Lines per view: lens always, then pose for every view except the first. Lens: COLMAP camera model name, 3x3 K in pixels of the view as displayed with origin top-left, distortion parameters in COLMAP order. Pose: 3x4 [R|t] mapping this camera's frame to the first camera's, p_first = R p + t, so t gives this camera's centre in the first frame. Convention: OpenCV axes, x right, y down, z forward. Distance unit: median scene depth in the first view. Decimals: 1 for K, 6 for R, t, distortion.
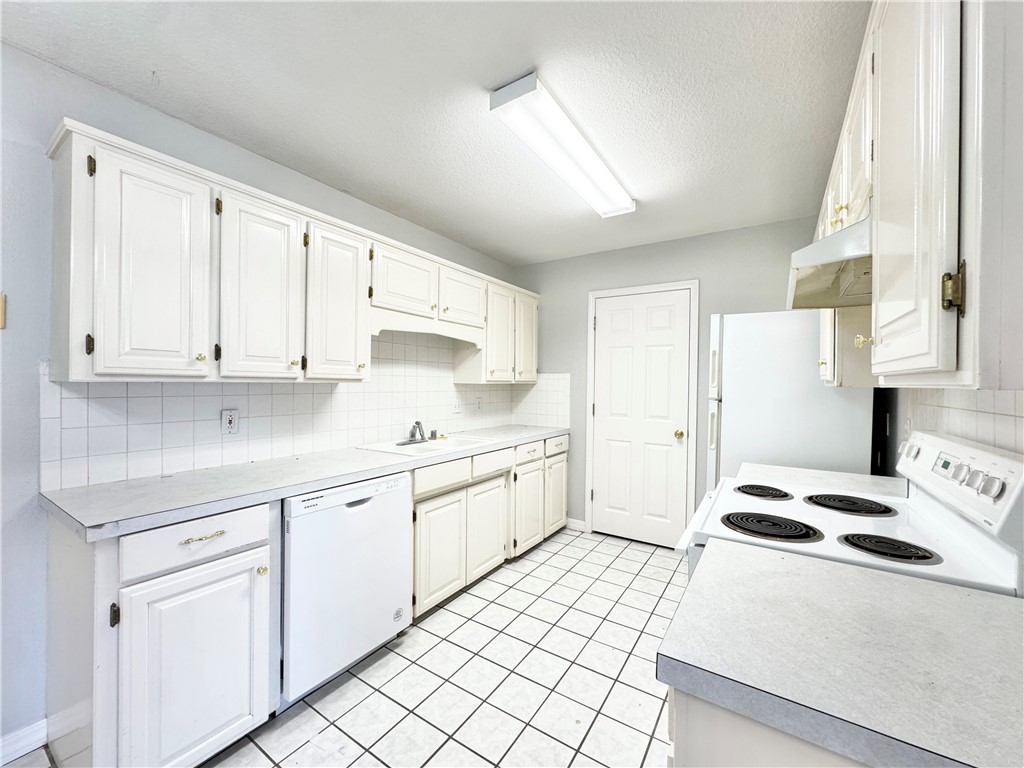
lens RADIAL K [[407.4, 0, 514.9], [0, 407.4, 384.7], [0, 0, 1]] dist [-0.000923, -0.000515]
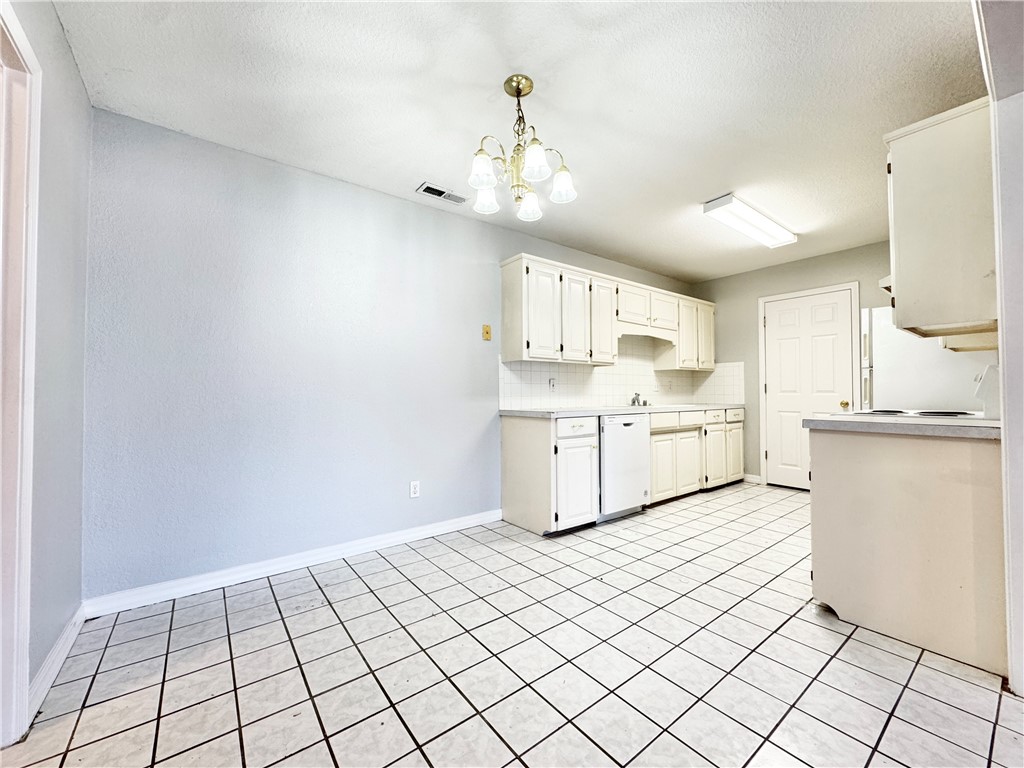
lens RADIAL K [[407.4, 0, 514.9], [0, 407.4, 384.7], [0, 0, 1]] dist [-0.000923, -0.000515]
pose [[0.941819, -0.021127, -0.335457, -0.154665], [0.012139, 0.999509, -0.028869, 0.097846], [0.335902, 0.023118, 0.941613, -0.611048]]
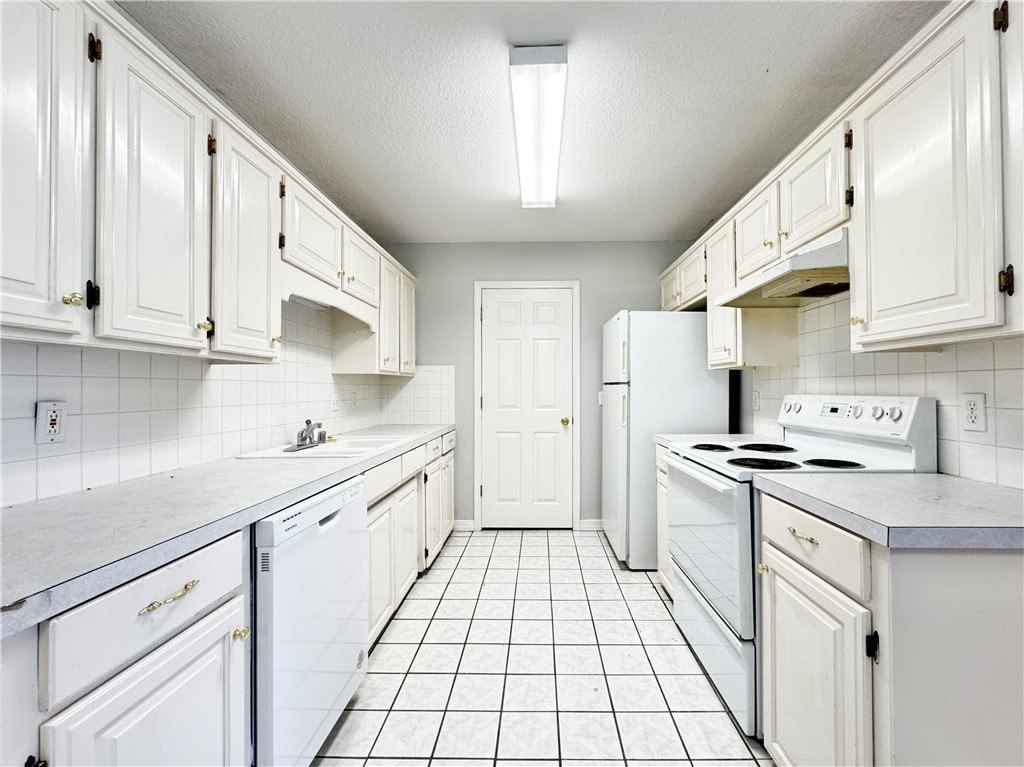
lens RADIAL K [[427.1, 0, 532.9], [0, 427.1, 384.1], [0, 0, 1]] dist [-0.002027, -0.000260]
pose [[0.849246, -0.008299, 0.527933, -0.305898], [0.016391, 0.999809, -0.010651, 0.038119], [-0.527744, 0.017698, 0.849219, 0.089168]]
